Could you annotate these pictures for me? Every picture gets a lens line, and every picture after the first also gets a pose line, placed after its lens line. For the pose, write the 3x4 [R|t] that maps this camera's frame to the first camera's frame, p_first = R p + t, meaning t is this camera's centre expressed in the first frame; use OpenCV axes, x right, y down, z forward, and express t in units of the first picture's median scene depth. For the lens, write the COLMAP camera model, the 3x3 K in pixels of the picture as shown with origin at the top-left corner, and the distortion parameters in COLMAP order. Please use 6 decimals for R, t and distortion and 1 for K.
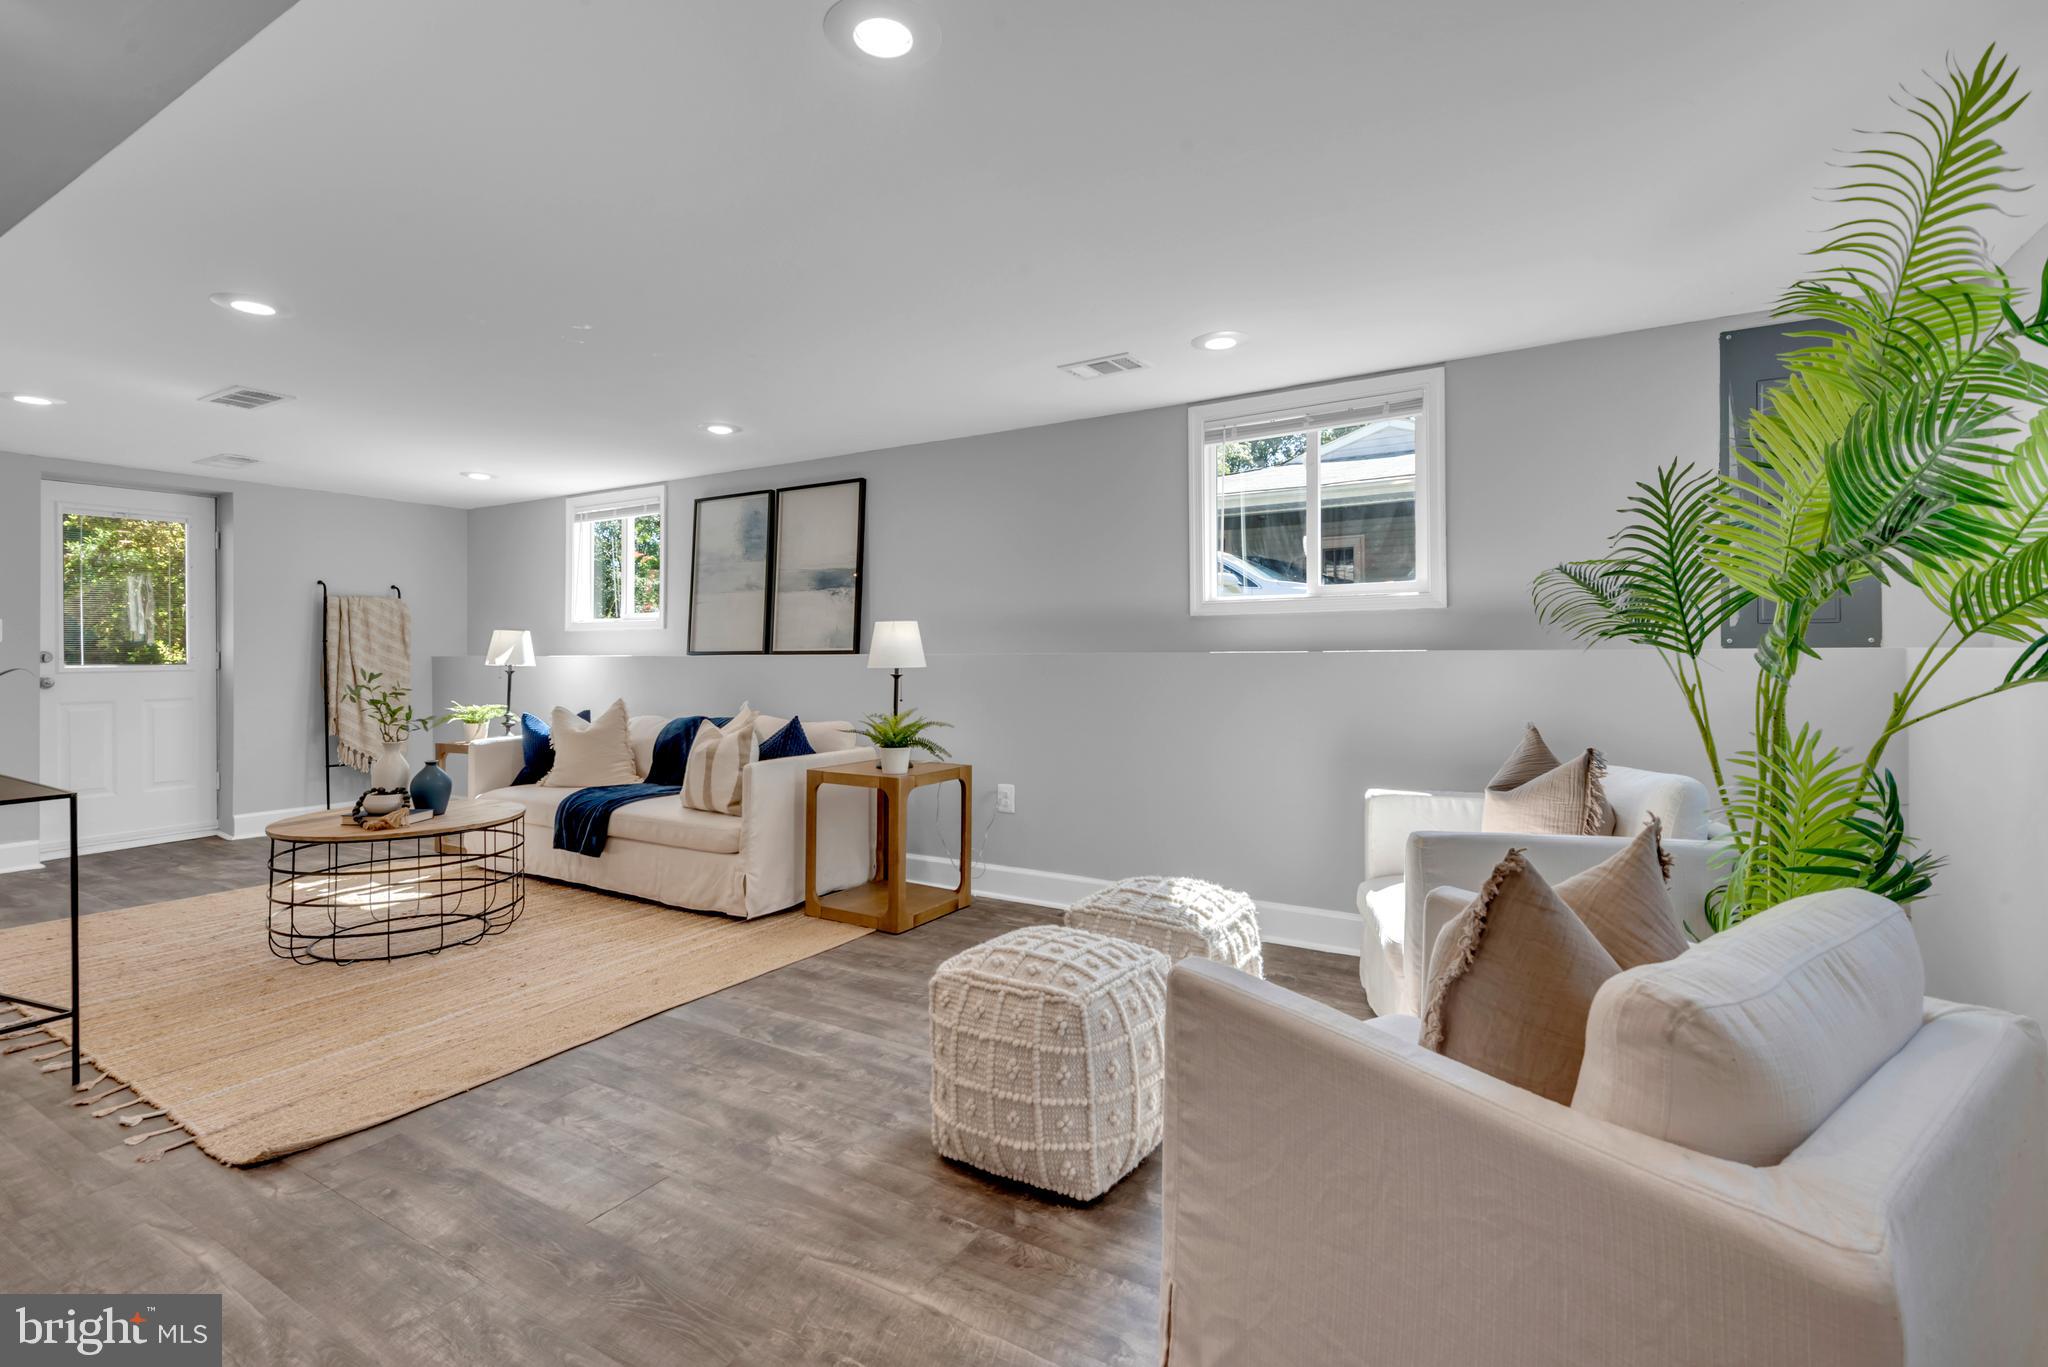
lens RADIAL K [[931.8, 0, 1026.6], [0, 931.8, 670.9], [0, 0, 1]] dist [0.037257, -0.019832]
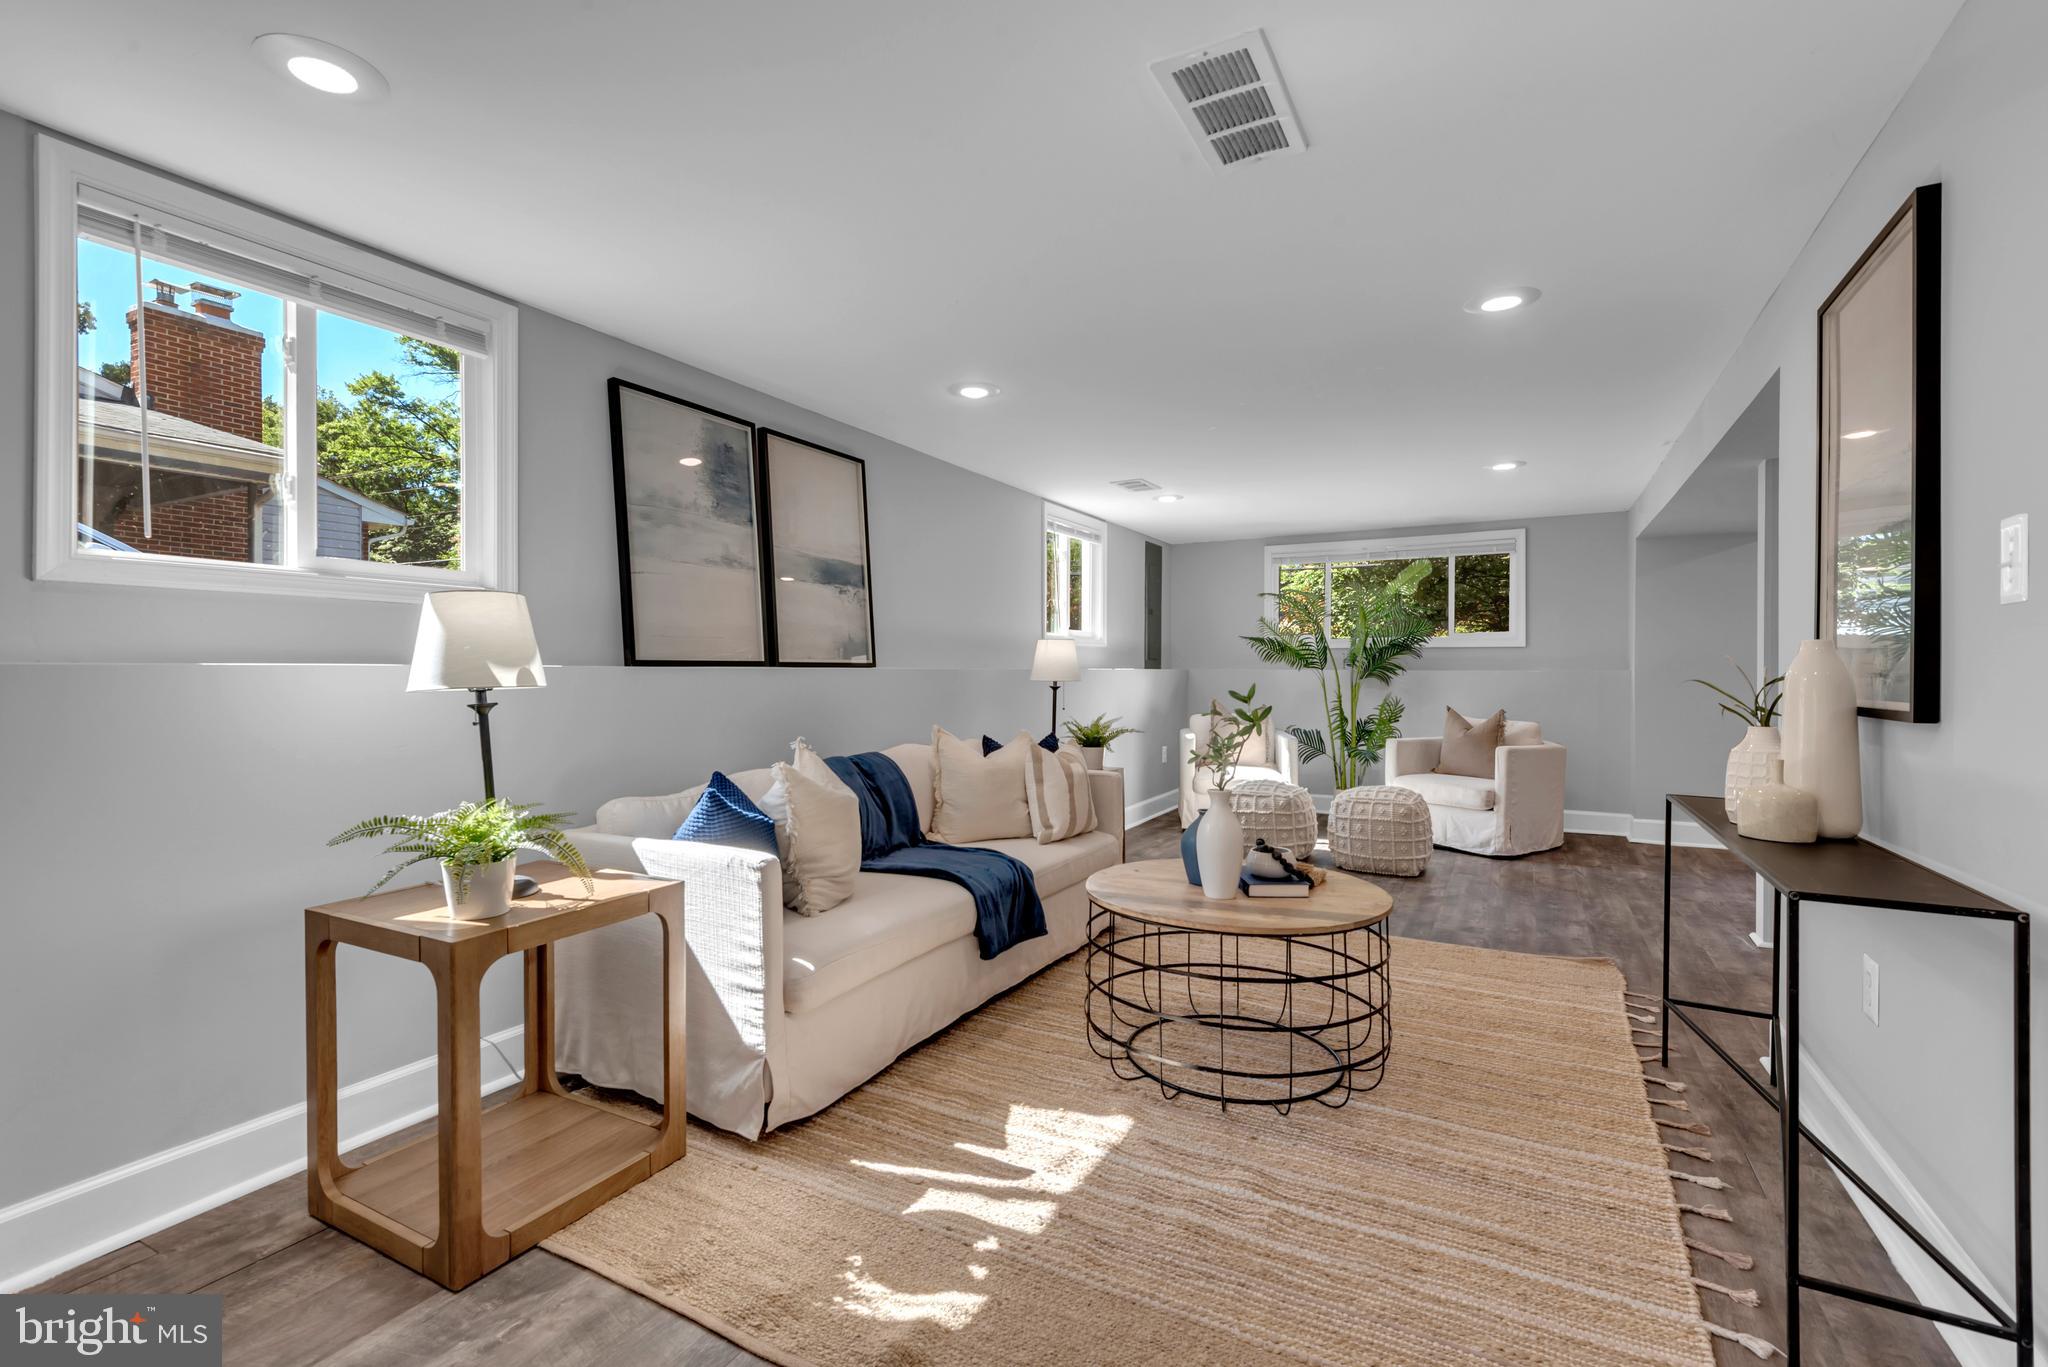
lens RADIAL K [[906.2, 0, 1027.0], [0, 906.2, 668.6], [0, 0, 1]] dist [0.036192, -0.022420]
pose [[-0.058844, 0.010936, 0.998207, -1.244122], [0.019891, 0.999754, -0.009780, -0.007212], [-0.998069, 0.019280, -0.059047, 1.107106]]
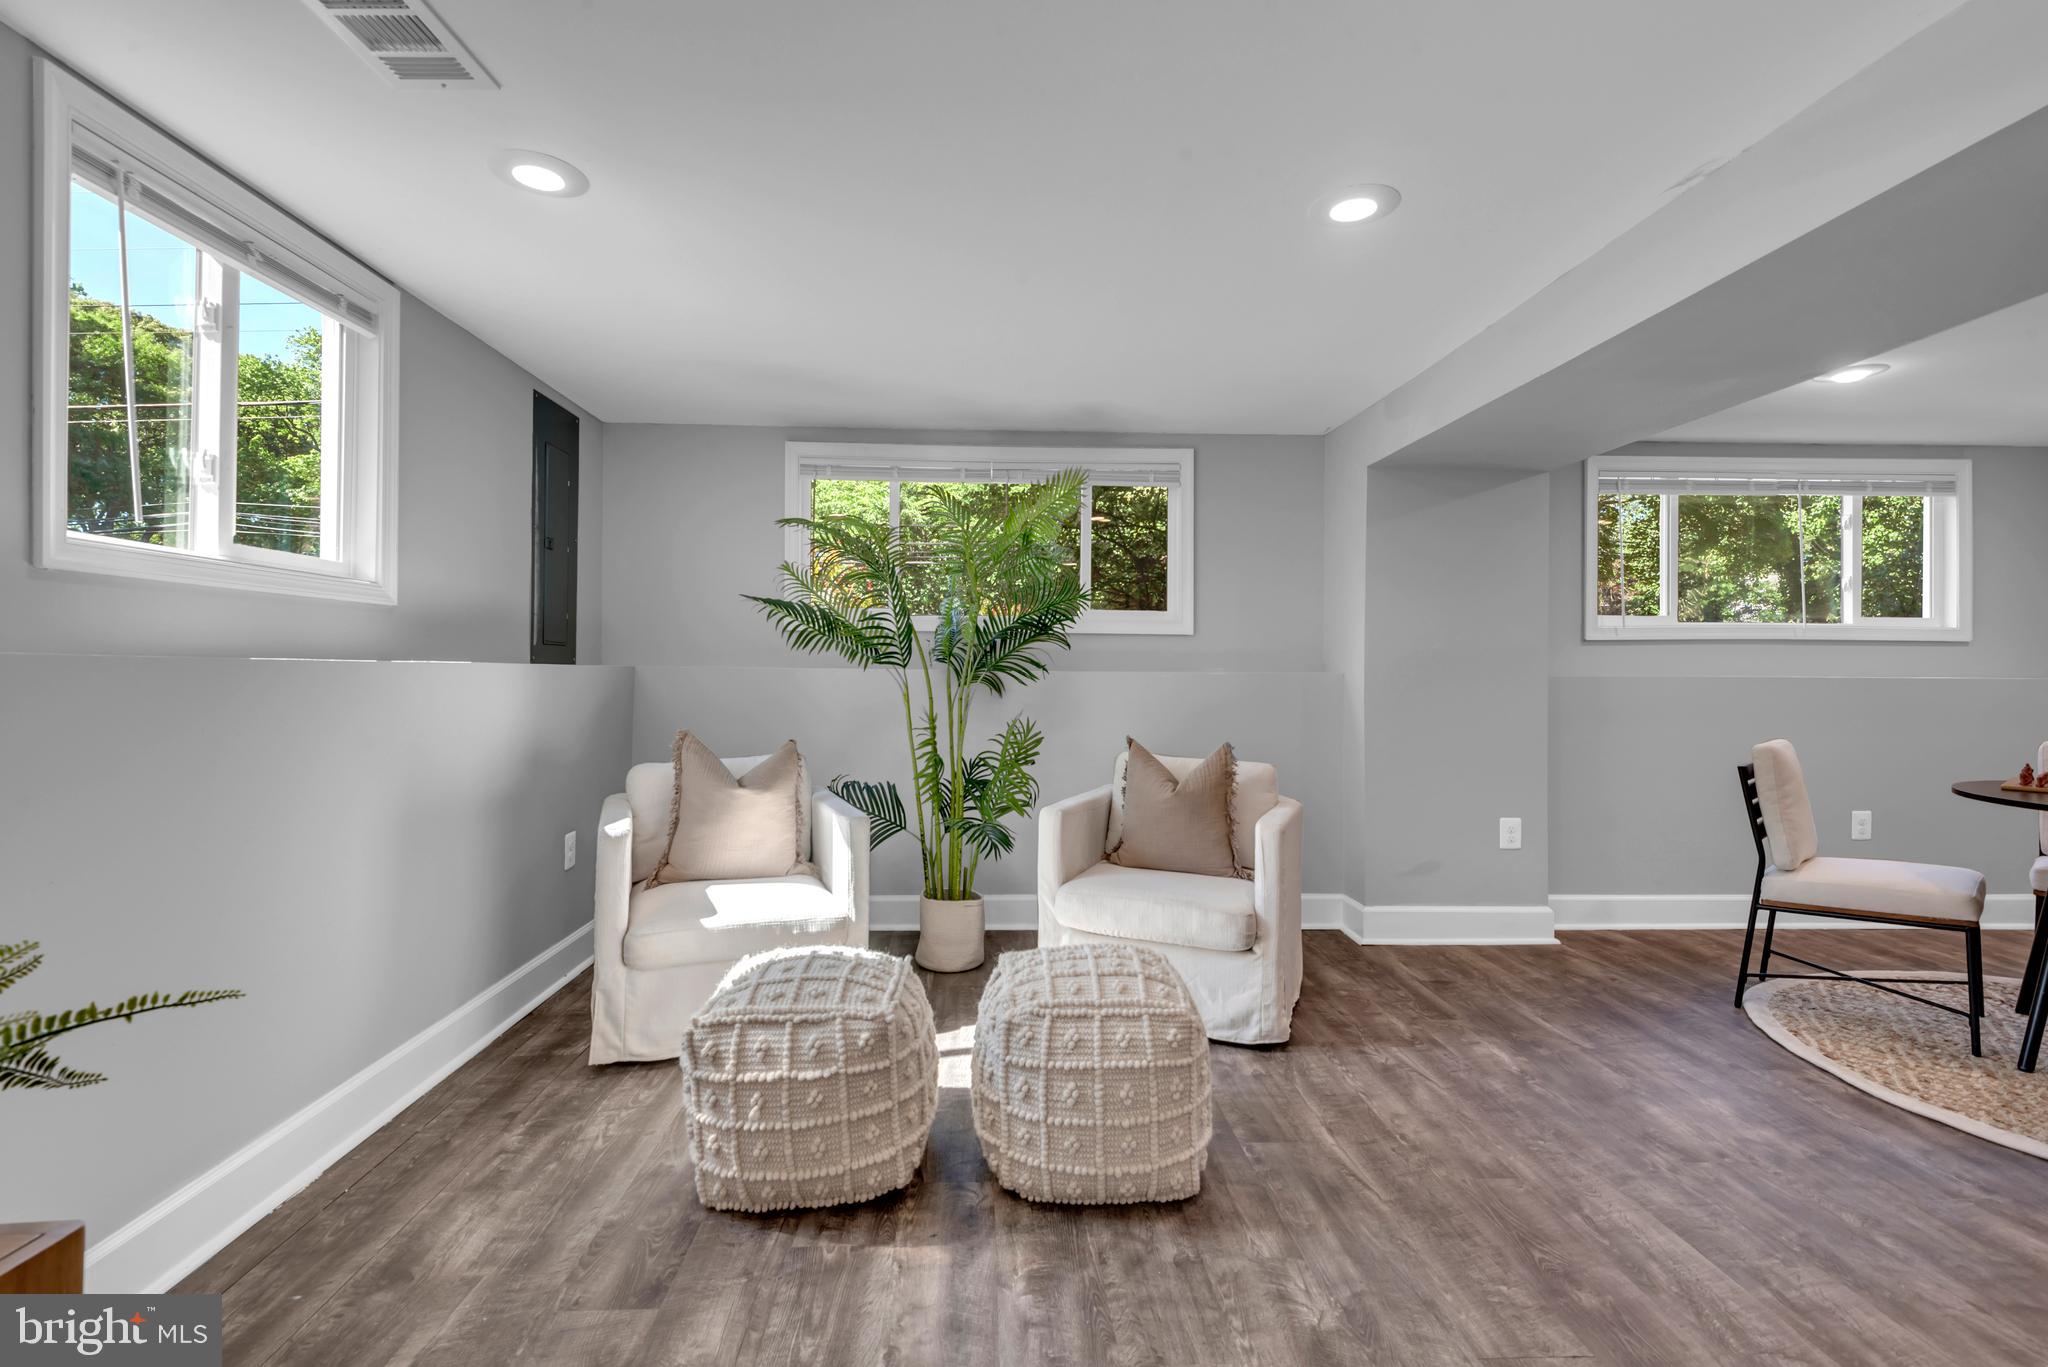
lens RADIAL K [[931.8, 0, 1026.6], [0, 931.8, 670.9], [0, 0, 1]] dist [0.037257, -0.019832]
pose [[-0.561681, 0.005187, 0.827338, -0.407454], [0.013107, 0.999911, 0.002629, -0.008900], [-0.827250, 0.012321, -0.561699, 0.868137]]
